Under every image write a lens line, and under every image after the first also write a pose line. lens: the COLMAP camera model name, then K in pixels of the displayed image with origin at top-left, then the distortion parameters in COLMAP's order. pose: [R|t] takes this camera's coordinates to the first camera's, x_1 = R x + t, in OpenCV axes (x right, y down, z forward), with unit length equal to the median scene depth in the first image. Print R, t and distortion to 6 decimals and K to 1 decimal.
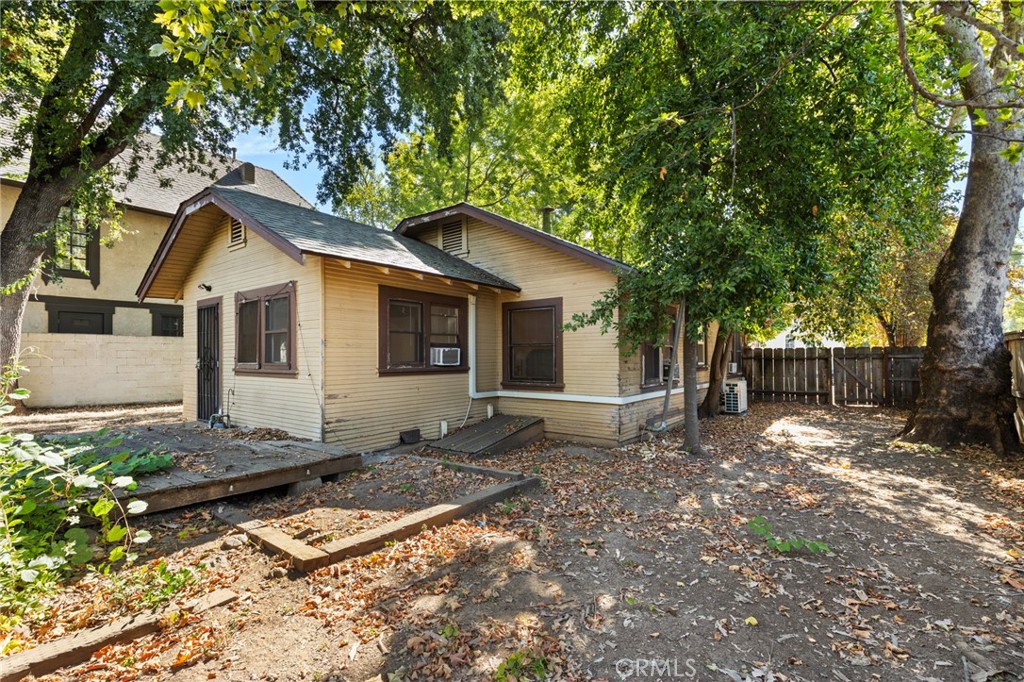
lens RADIAL K [[470.3, 0, 506.3], [0, 470.3, 344.0], [0, 0, 1]] dist [-0.001505, -0.000103]
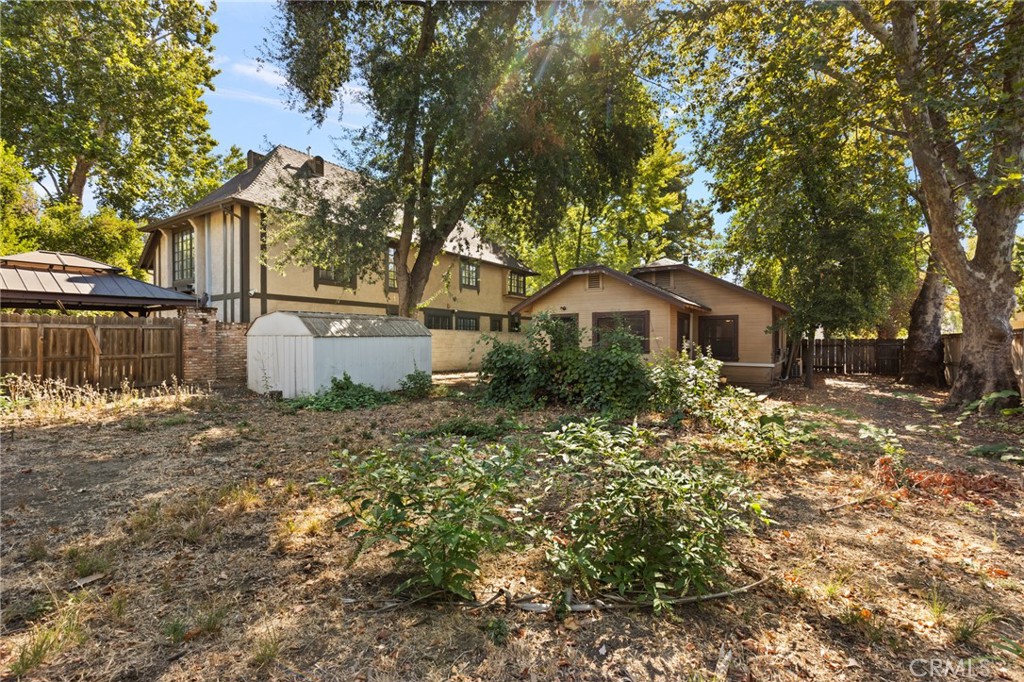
lens RADIAL K [[470.3, 0, 517.5], [0, 470.3, 341.9], [0, 0, 1]] dist [-0.001505, -0.000103]
pose [[0.996699, 0.003077, 0.081132, -1.047520], [-0.005058, 0.999694, 0.024220, -0.029646], [-0.081032, -0.024551, 0.996409, -0.985501]]
